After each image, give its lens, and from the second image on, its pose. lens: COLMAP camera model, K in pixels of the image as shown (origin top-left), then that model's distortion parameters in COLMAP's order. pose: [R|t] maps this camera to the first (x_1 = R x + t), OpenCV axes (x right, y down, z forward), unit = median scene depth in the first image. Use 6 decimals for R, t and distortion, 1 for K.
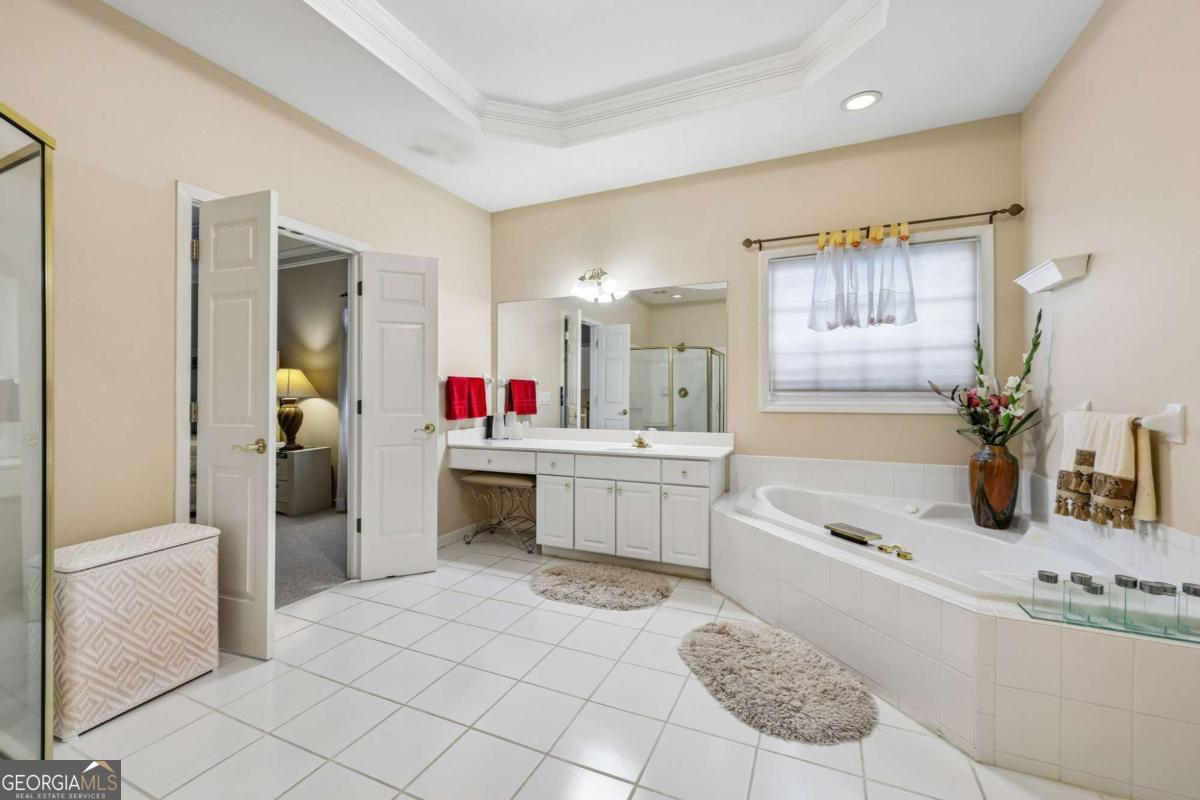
lens RADIAL K [[491.4, 0, 597.6], [0, 491.4, 396.1], [0, 0, 1]] dist [0.009600, -0.000644]
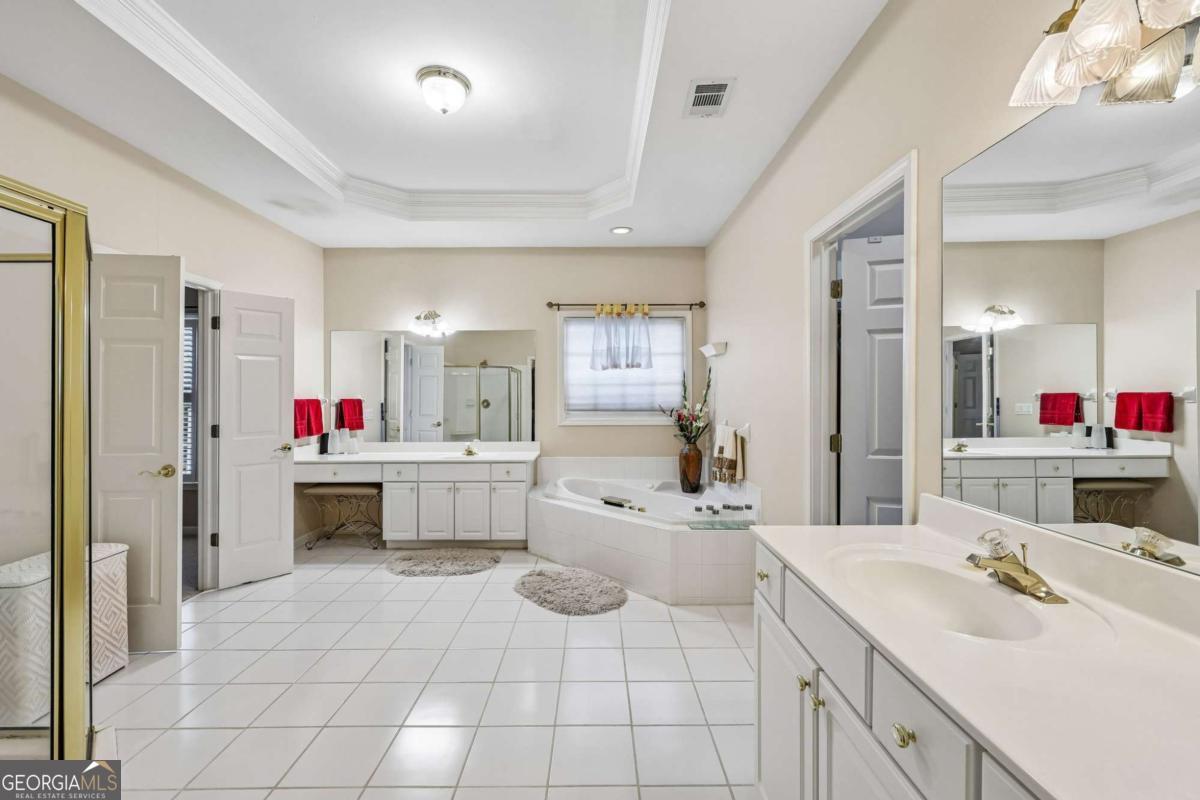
lens RADIAL K [[491.4, 0, 597.7], [0, 491.4, 398.9], [0, 0, 1]] dist [0.009600, -0.000644]
pose [[0.908058, -0.000908, 0.418844, -0.181638], [0.001226, 0.999999, -0.000492, -0.051308], [-0.418844, 0.000961, 0.908058, -0.372666]]
